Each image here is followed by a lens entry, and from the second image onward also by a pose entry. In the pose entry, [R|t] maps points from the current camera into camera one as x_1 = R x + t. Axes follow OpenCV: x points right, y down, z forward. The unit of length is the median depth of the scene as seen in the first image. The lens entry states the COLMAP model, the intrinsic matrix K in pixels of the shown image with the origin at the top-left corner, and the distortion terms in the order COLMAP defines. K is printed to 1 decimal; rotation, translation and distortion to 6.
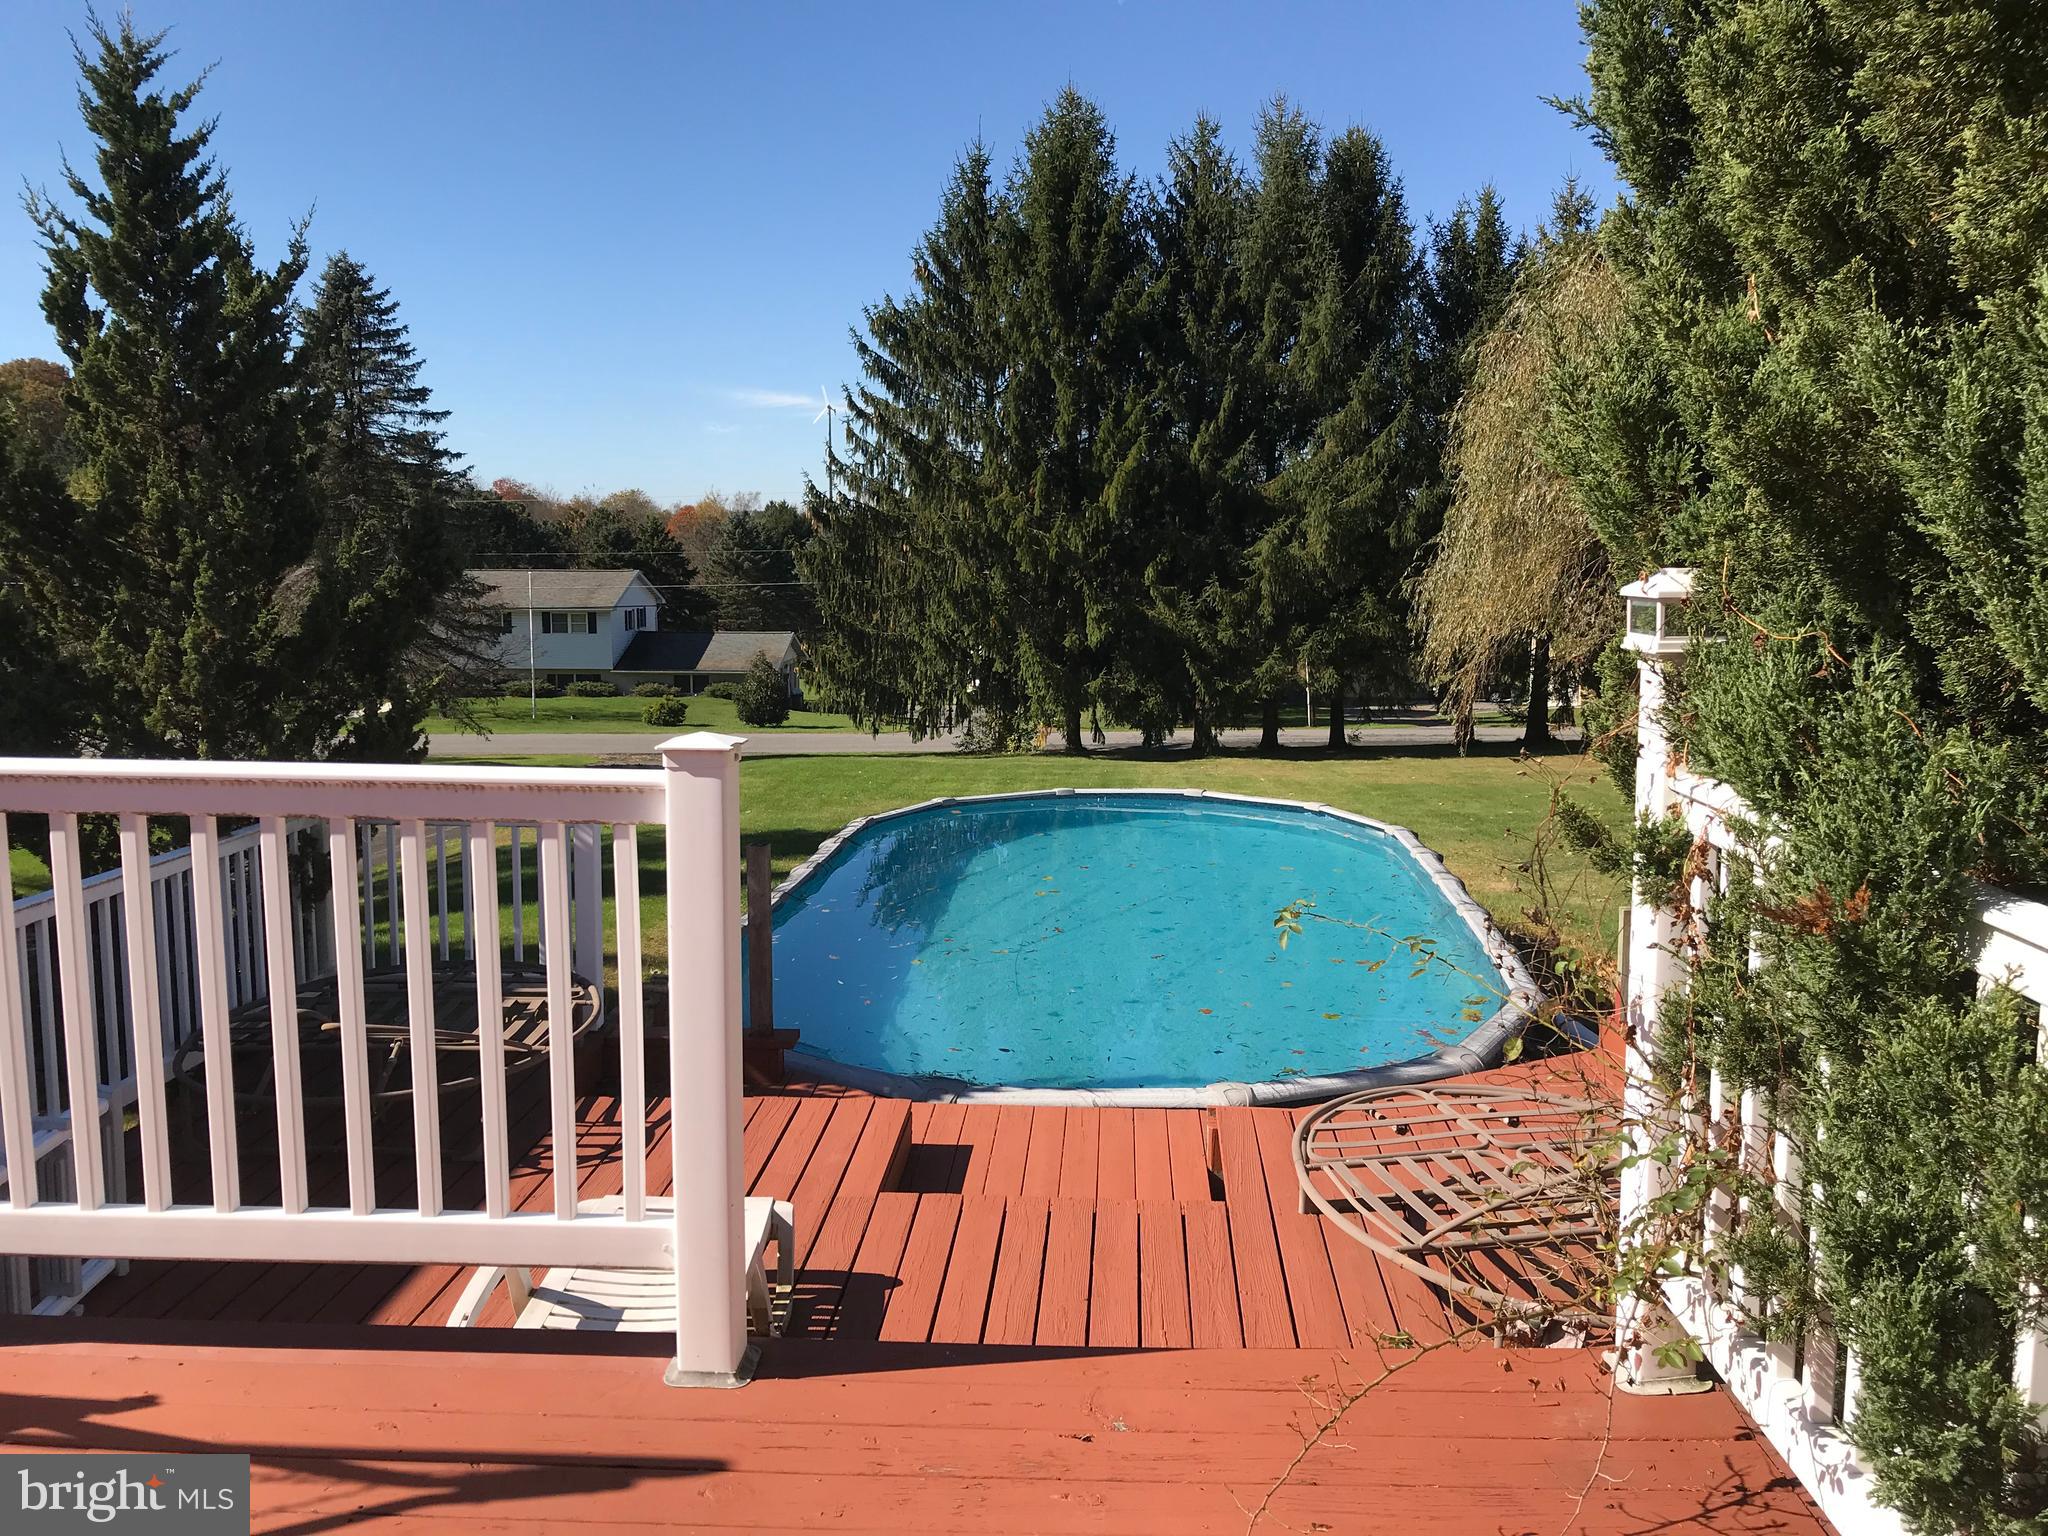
lens RADIAL K [[1681.5, 0, 1024.0], [0, 1681.5, 768.0], [0, 0, 1]] dist [-0.045211, 0.110568]
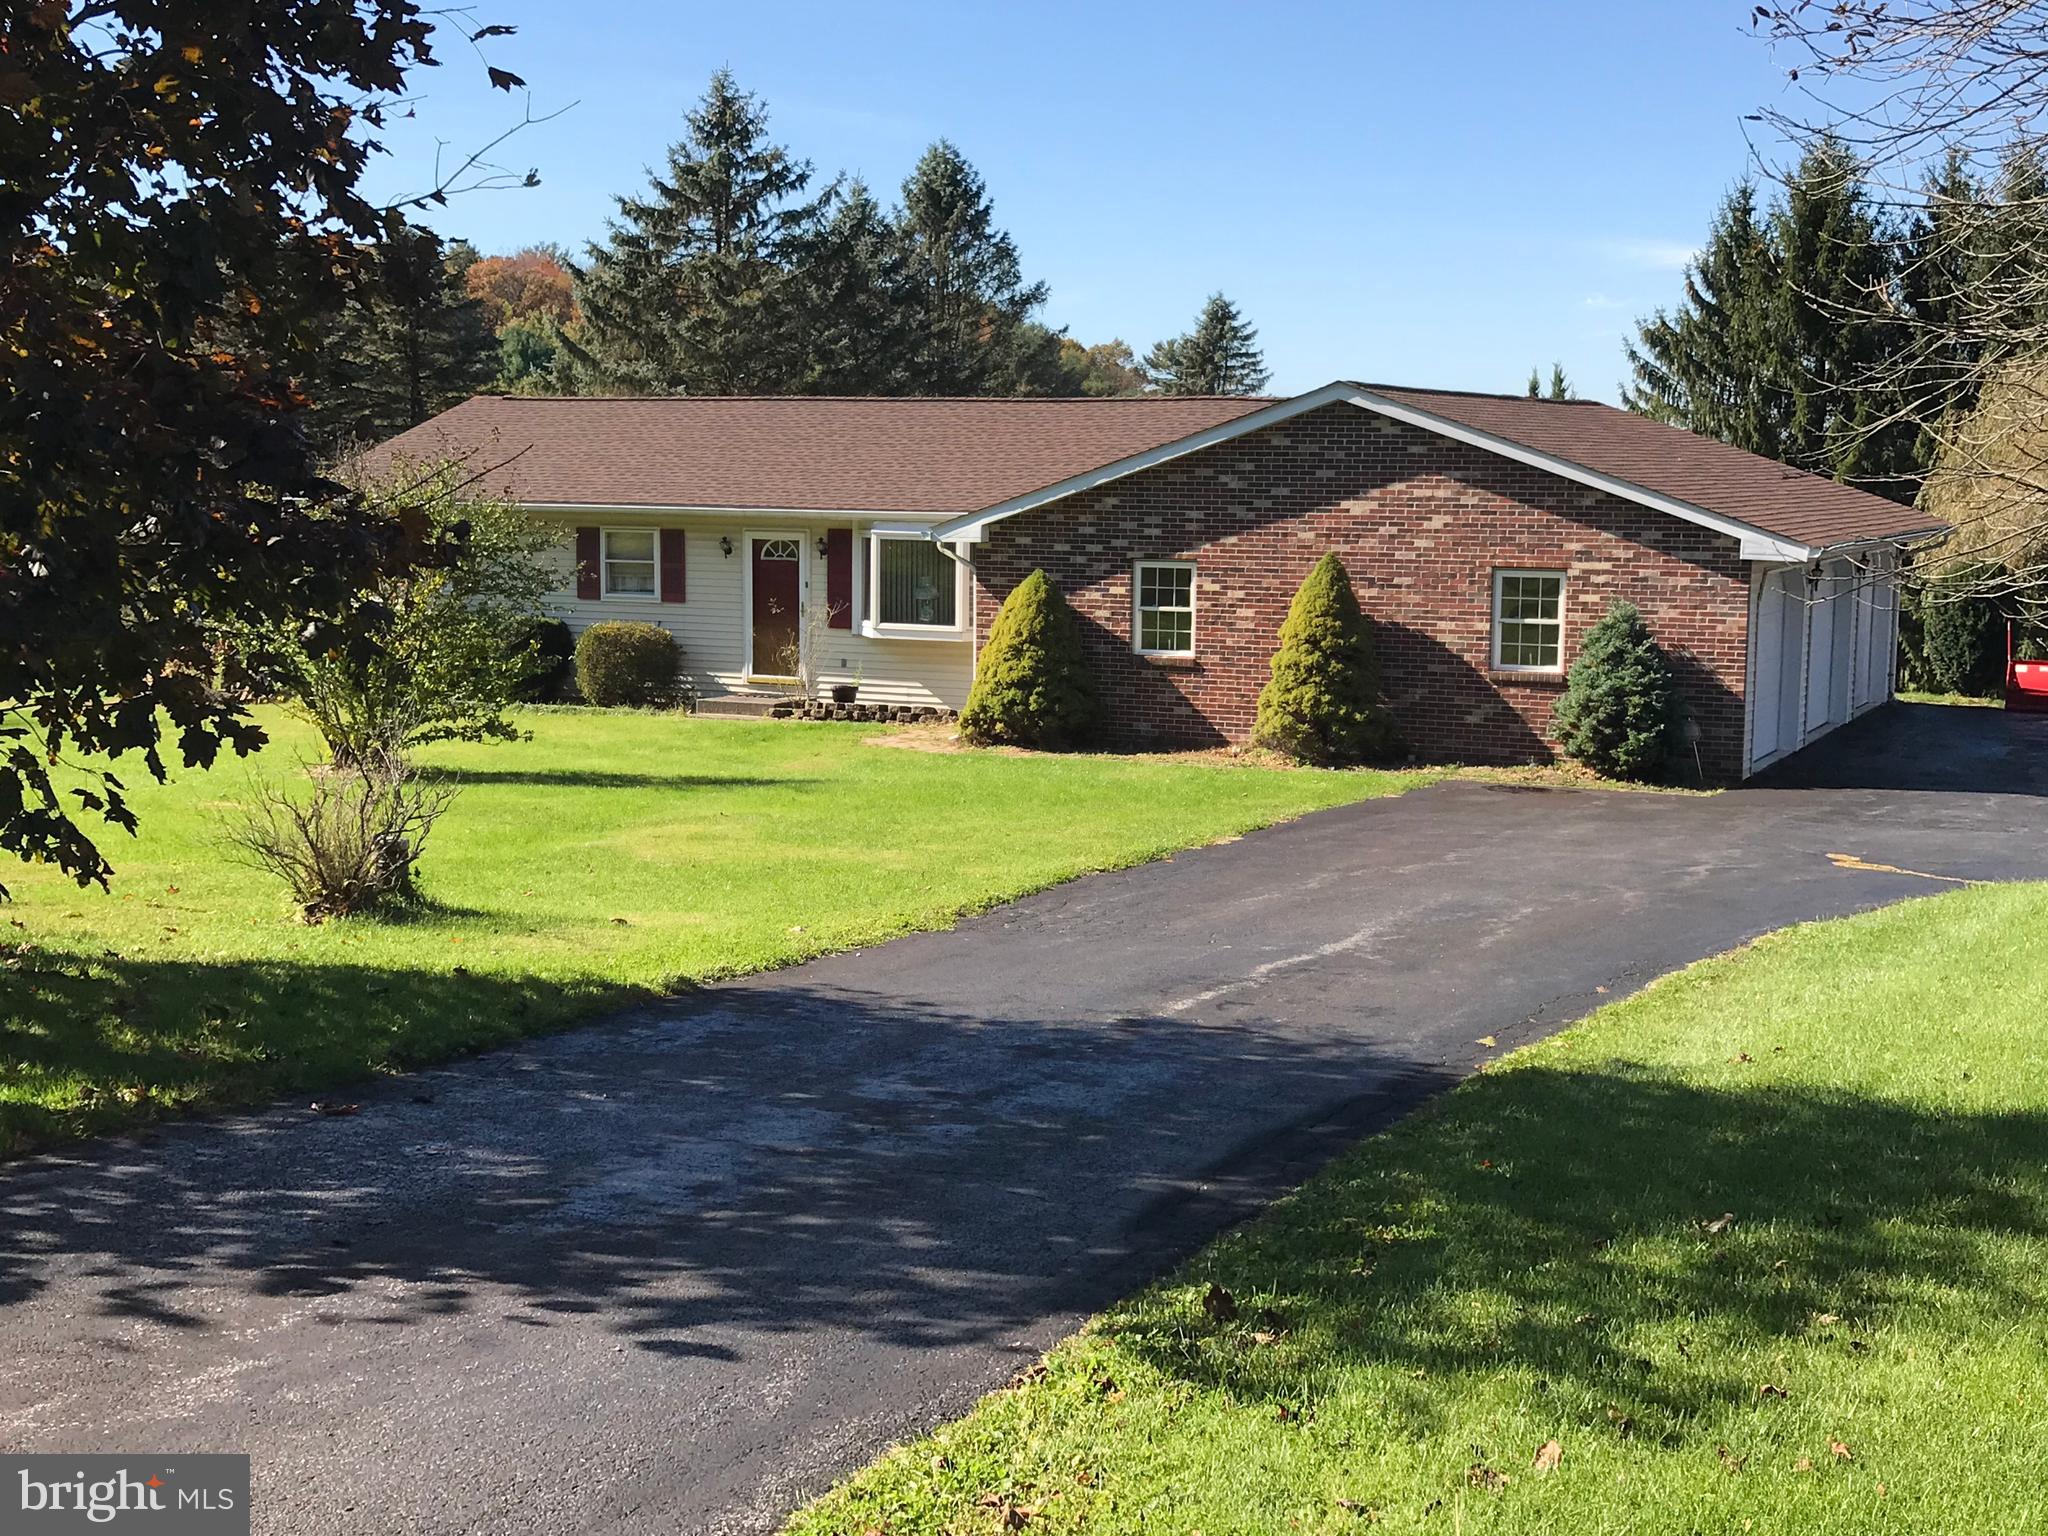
lens RADIAL K [[2727.8, 0, 1024.0], [0, 2727.8, 768.0], [0, 0, 1]] dist [0.197876, -0.736185]
pose [[0.918178, 0.058238, -0.391864, 0.284001], [-0.063488, 0.997983, -0.000441, 0.063601], [0.391048, 0.025283, 0.920023, -0.925774]]
